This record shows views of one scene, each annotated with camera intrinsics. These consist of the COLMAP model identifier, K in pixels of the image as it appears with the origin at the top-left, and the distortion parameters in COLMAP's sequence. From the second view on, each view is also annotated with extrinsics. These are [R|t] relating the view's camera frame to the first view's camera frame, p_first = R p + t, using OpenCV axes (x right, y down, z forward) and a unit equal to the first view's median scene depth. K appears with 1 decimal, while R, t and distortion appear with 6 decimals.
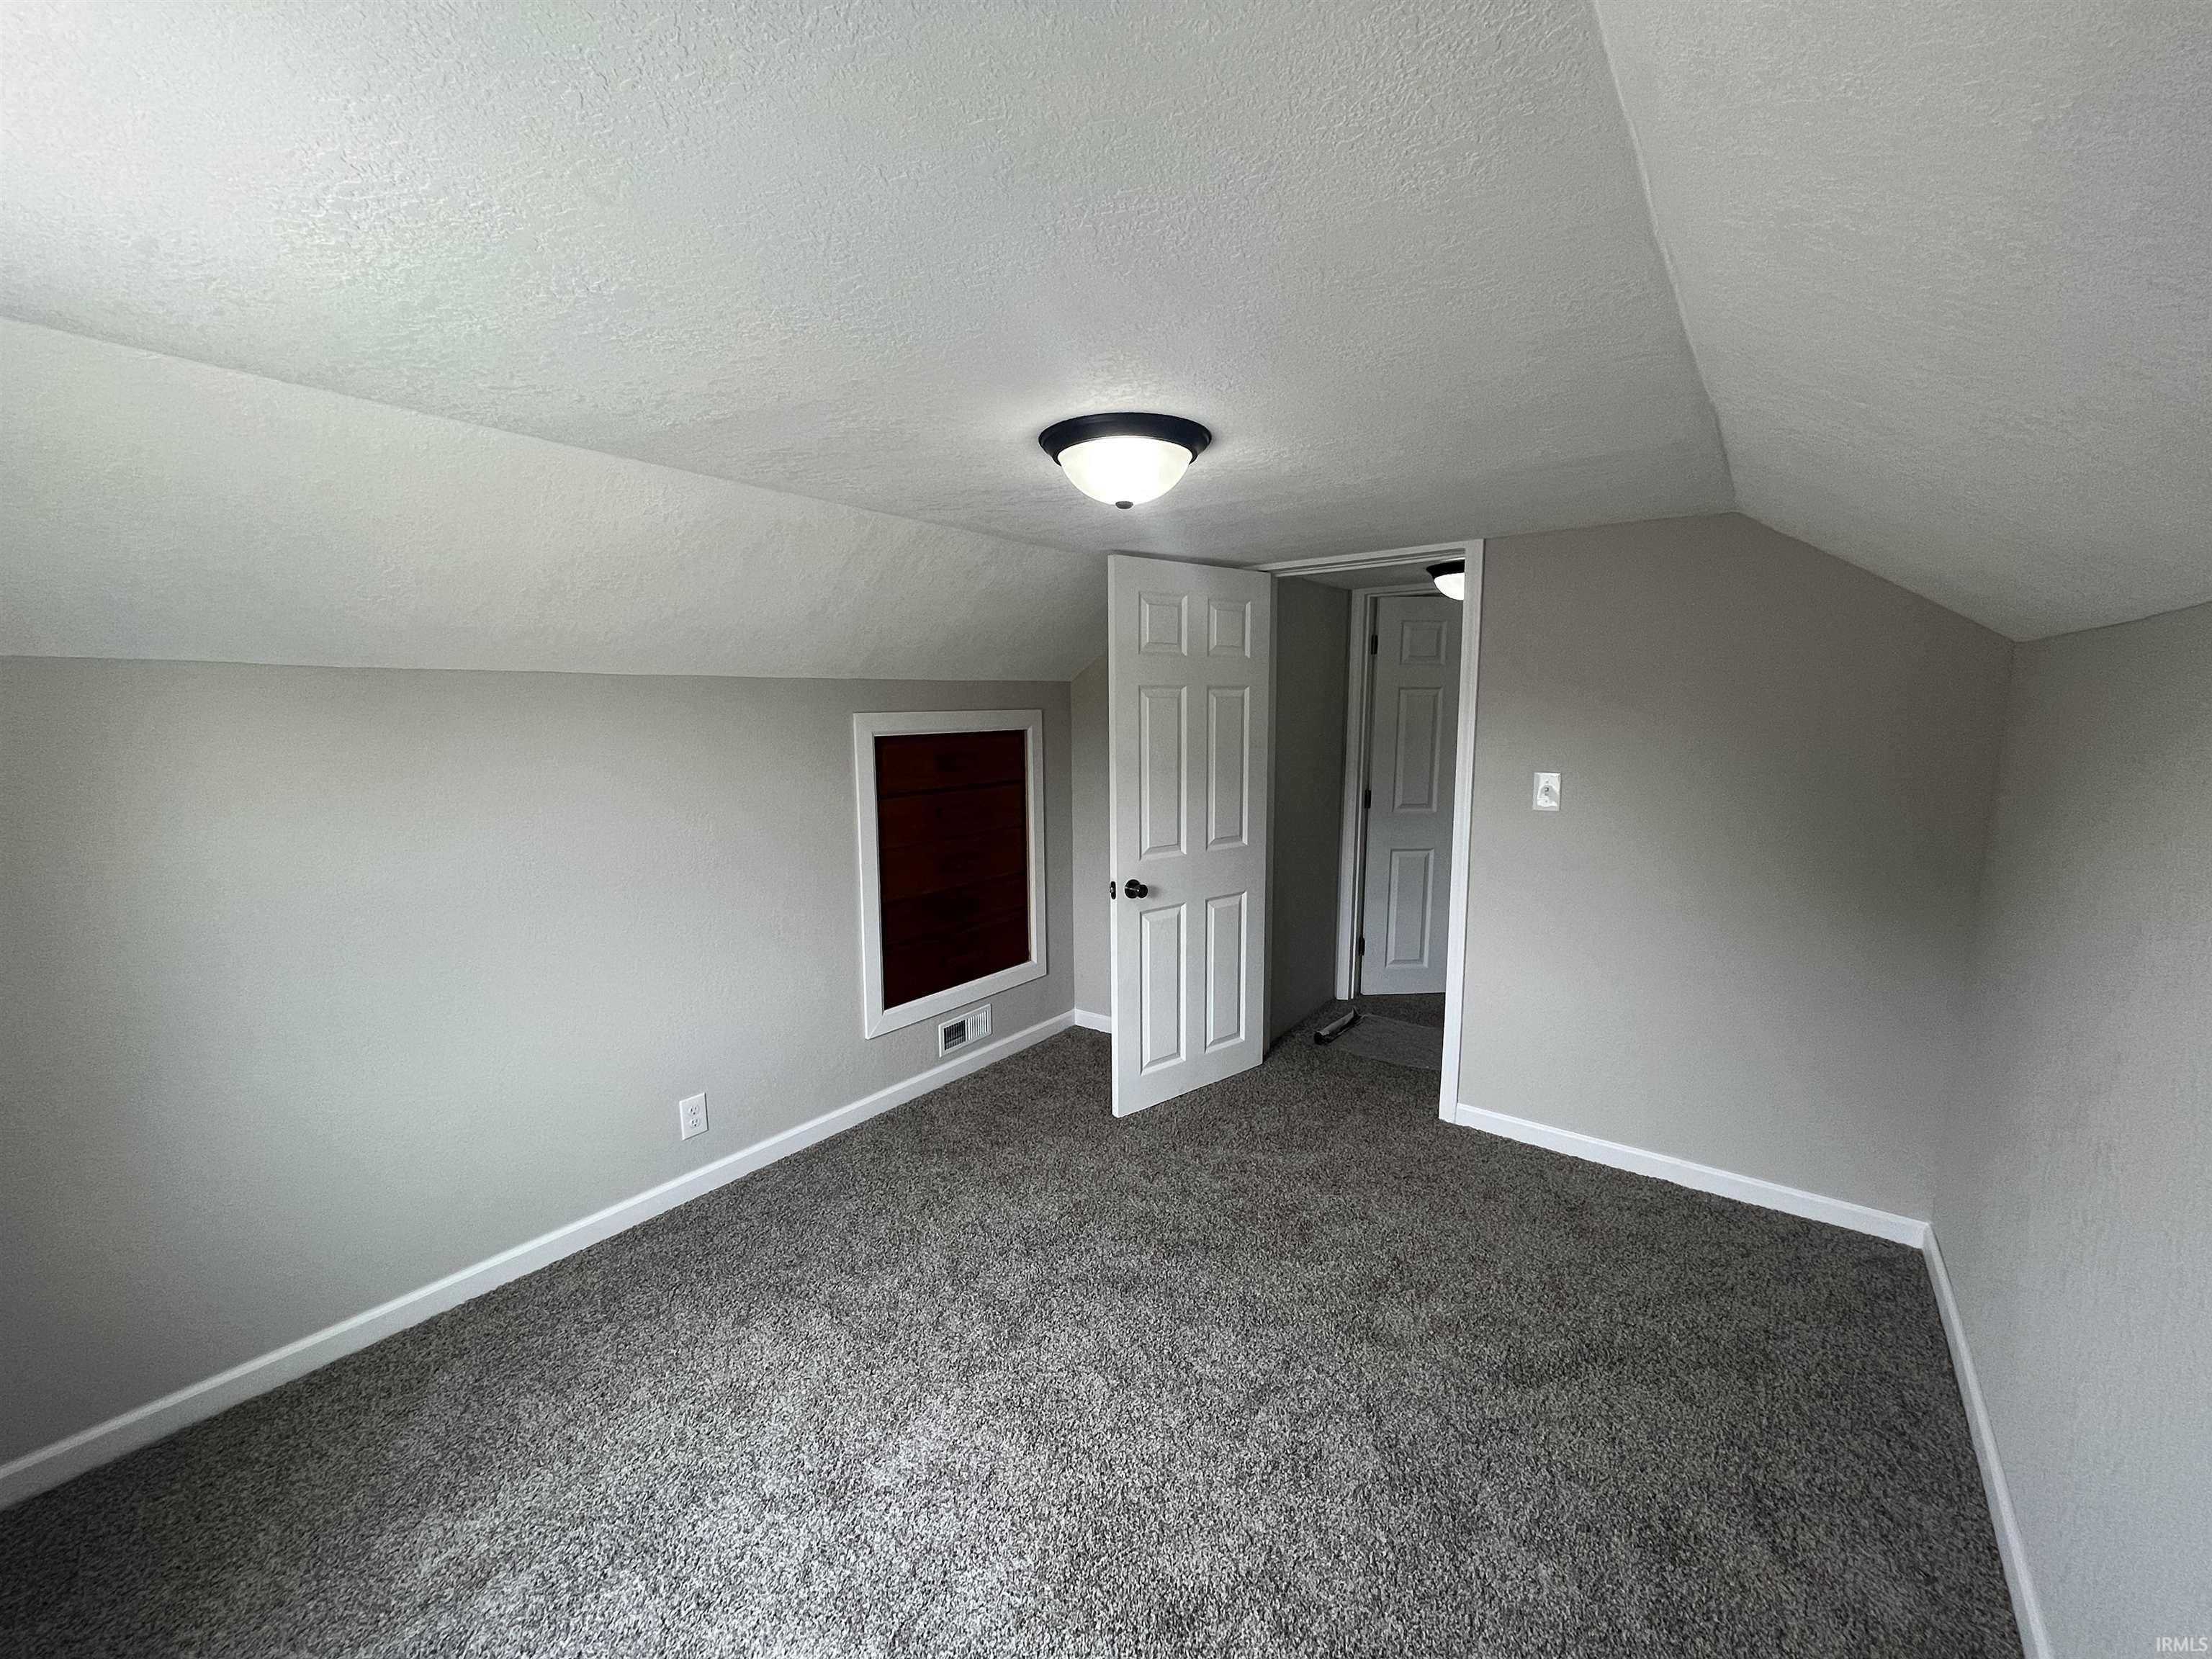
lens RADIAL K [[891.1, 0, 1097.0], [0, 891.1, 828.0], [0, 0, 1]] dist [0.003512, -0.003105]
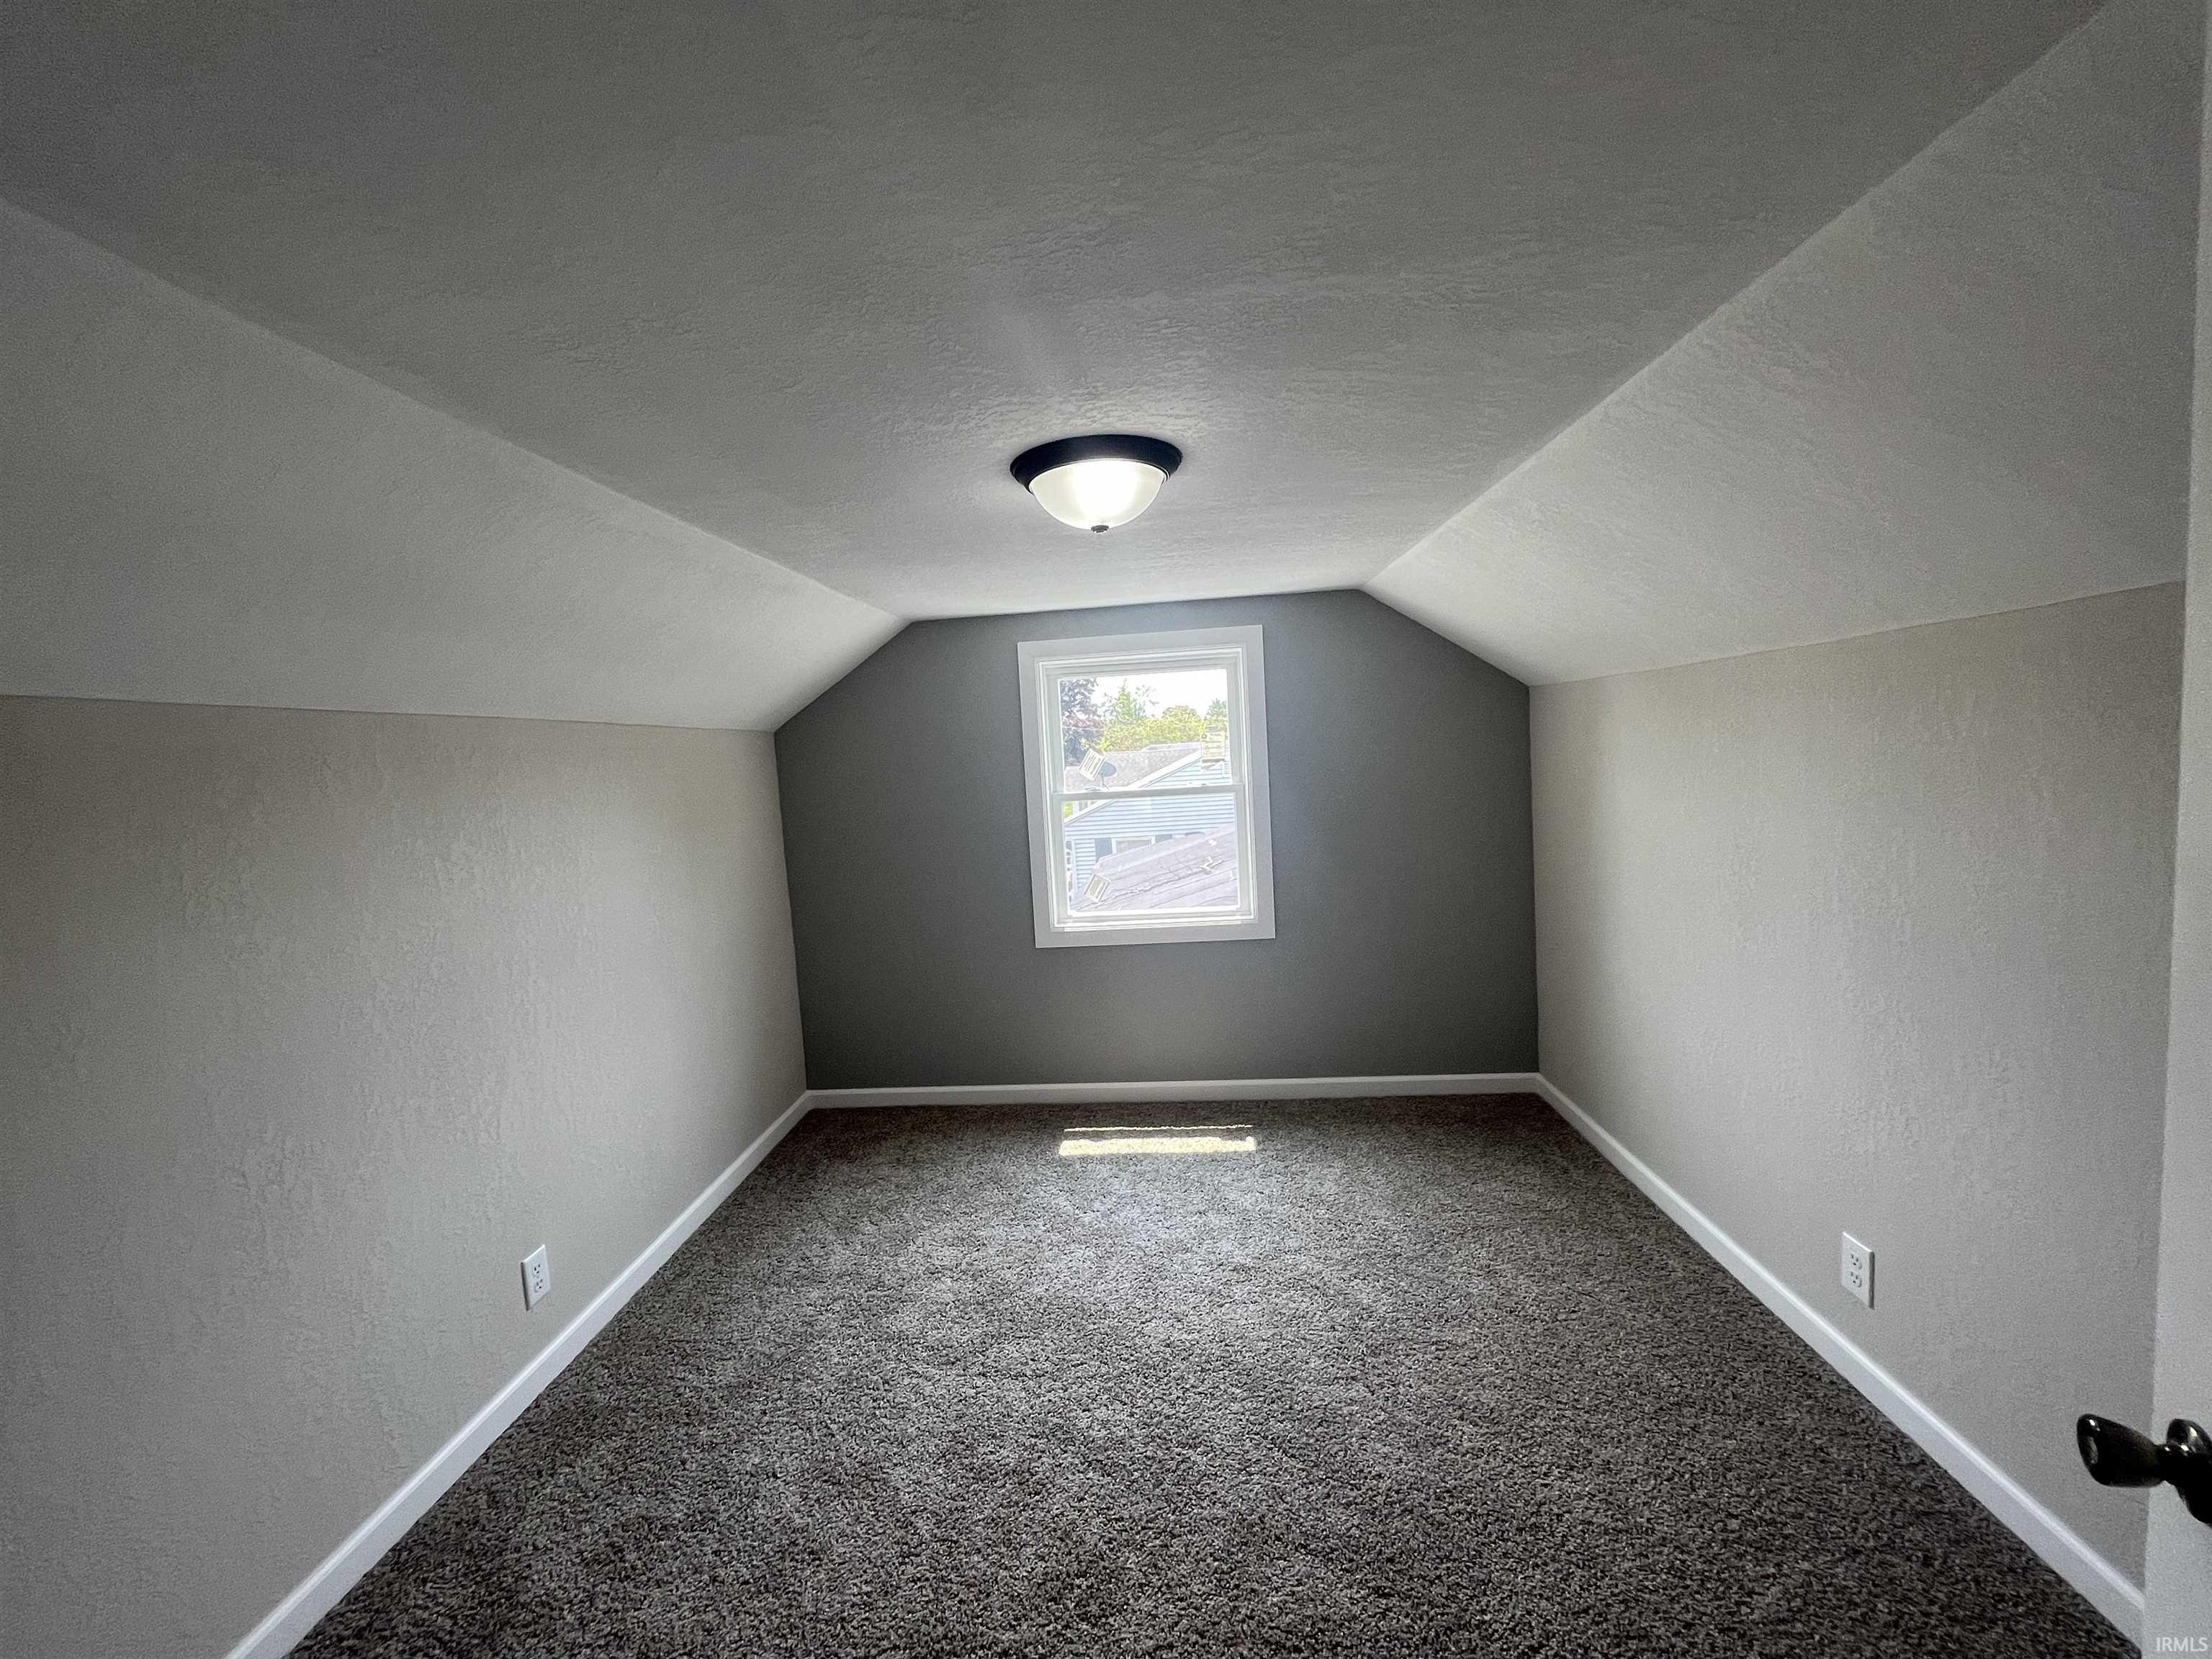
lens RADIAL K [[891.1, 0, 1097.0], [0, 891.1, 828.0], [0, 0, 1]] dist [0.003512, -0.003105]
pose [[-0.836804, 0.099229, -0.538436, 0.342180], [-0.008787, 0.980878, 0.194423, -0.128024], [0.547433, 0.167425, -0.819931, 1.054433]]
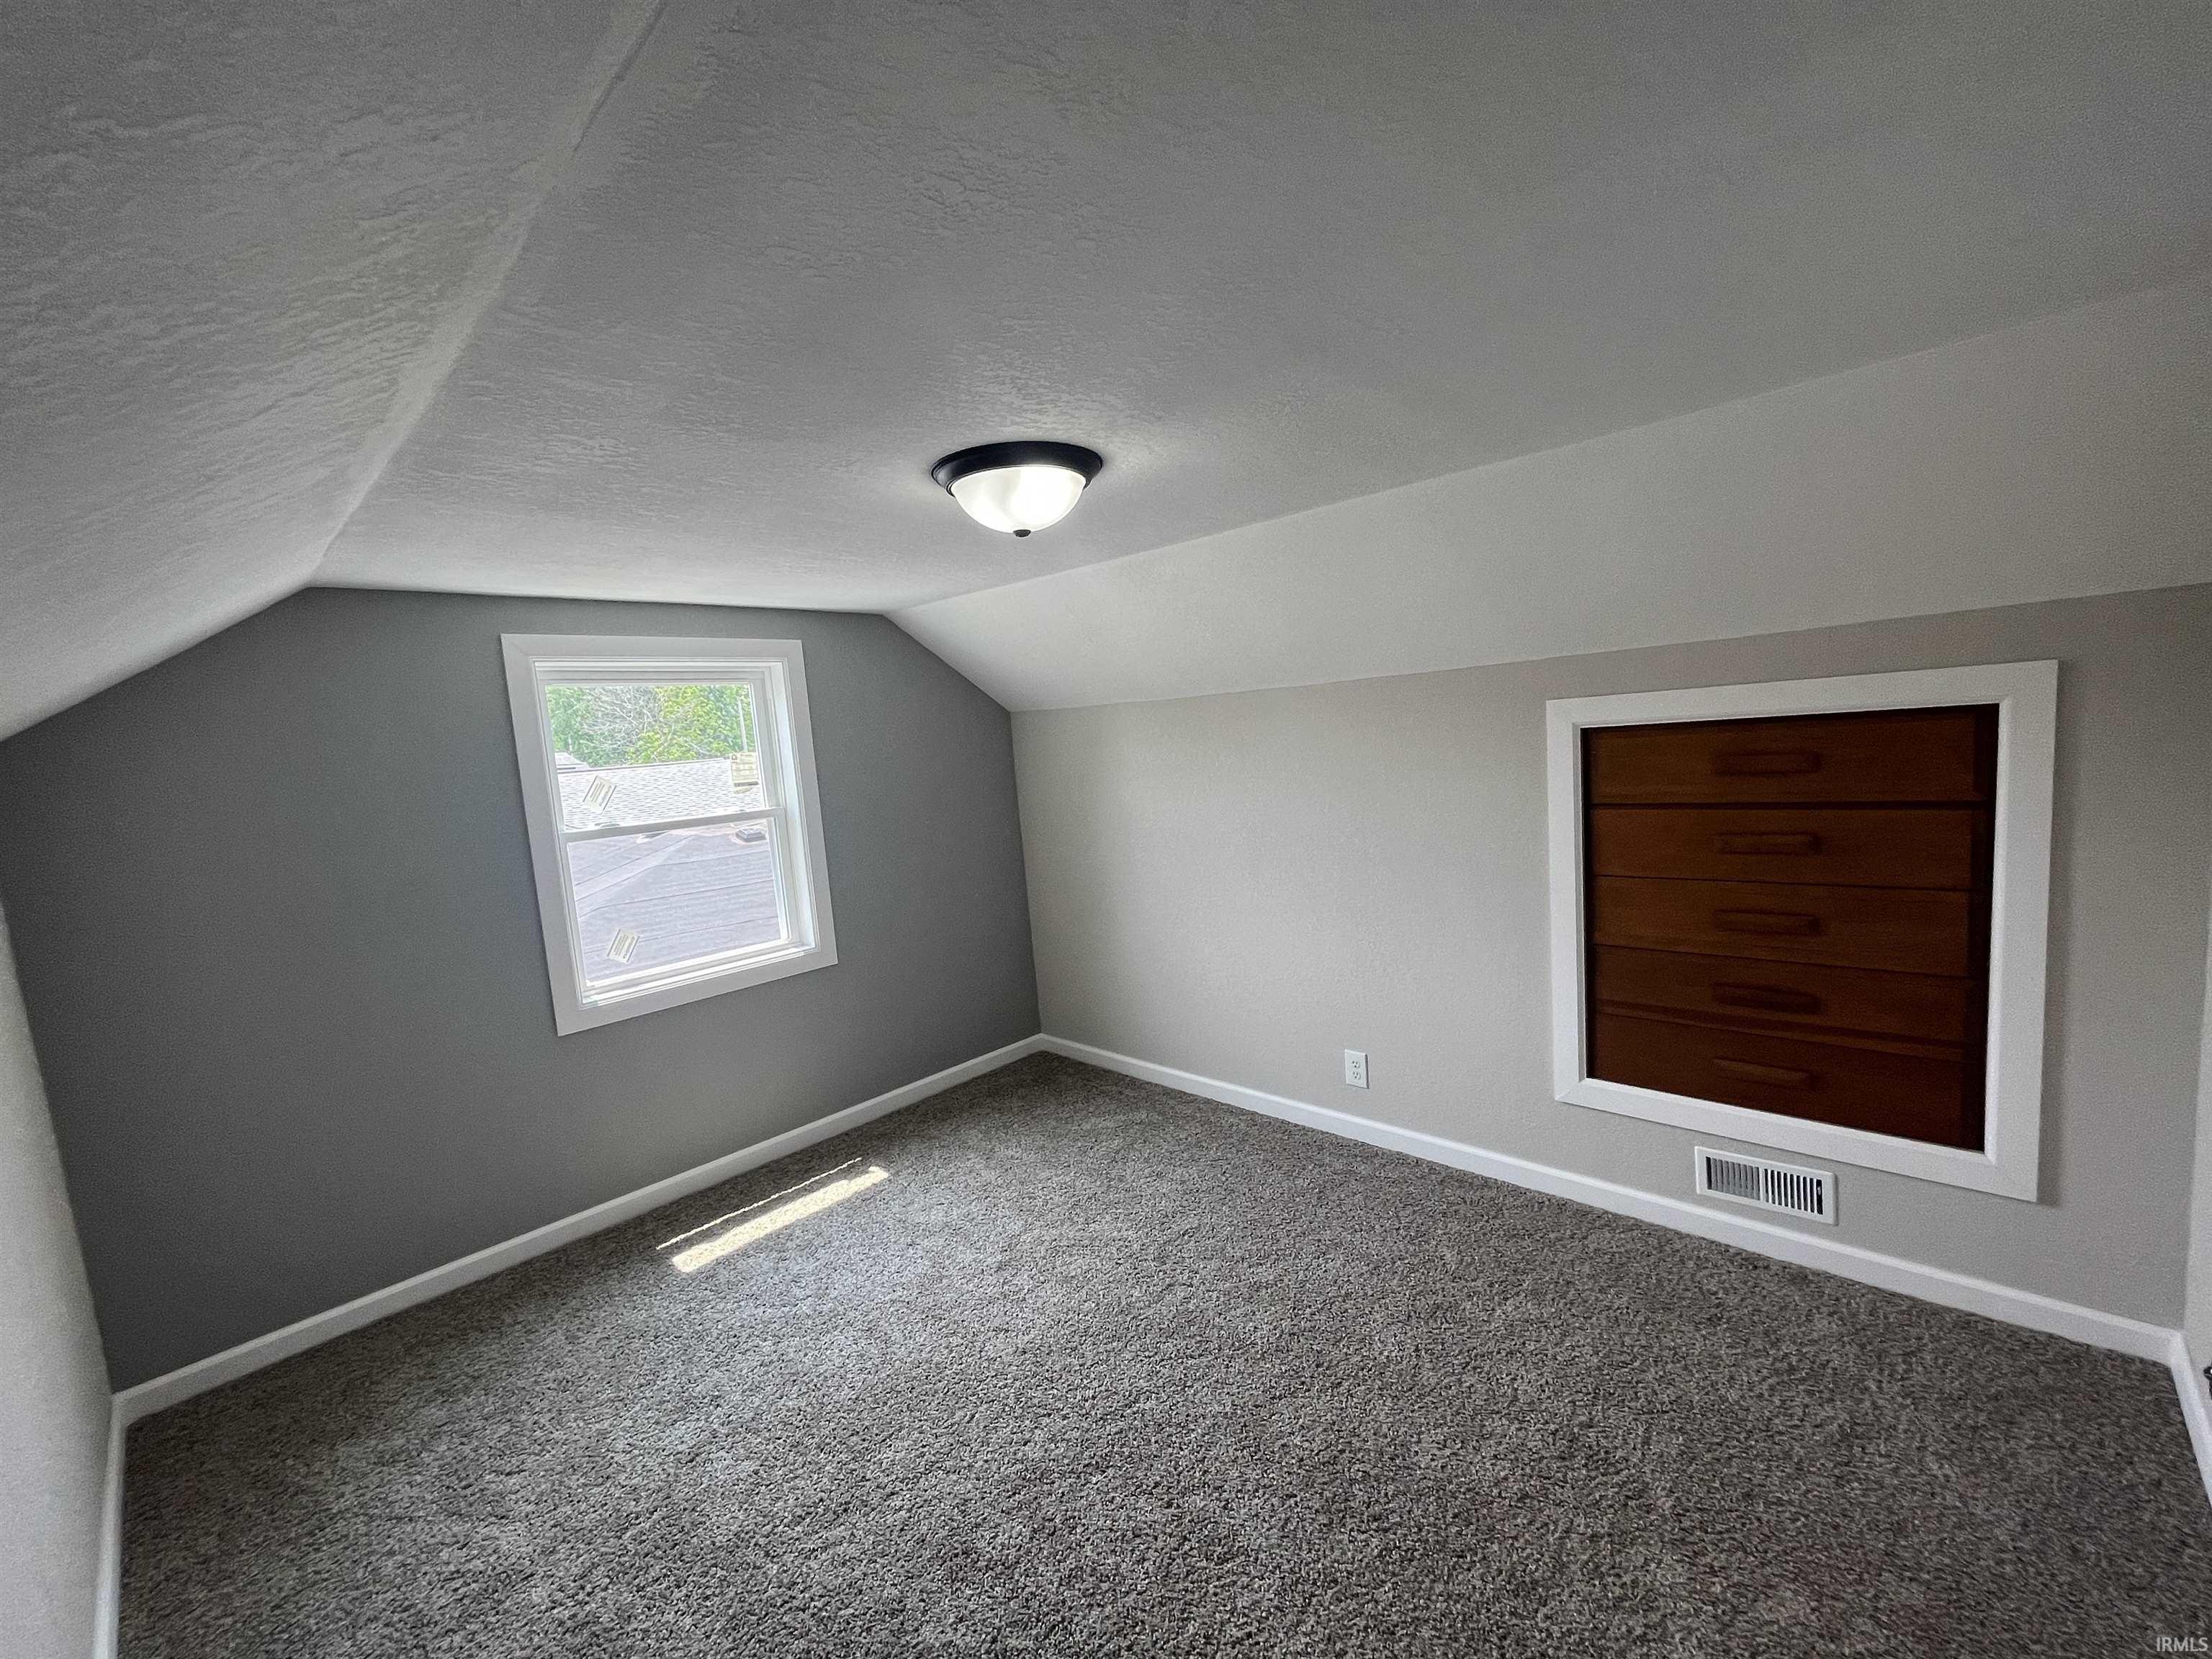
lens RADIAL K [[891.1, 0, 1097.0], [0, 891.1, 828.0], [0, 0, 1]] dist [0.003512, -0.003105]
pose [[-0.109342, 0.118207, -0.986951, 0.592790], [-0.056563, 0.990555, 0.124905, -0.091999], [0.992394, 0.069482, -0.101623, 0.679900]]
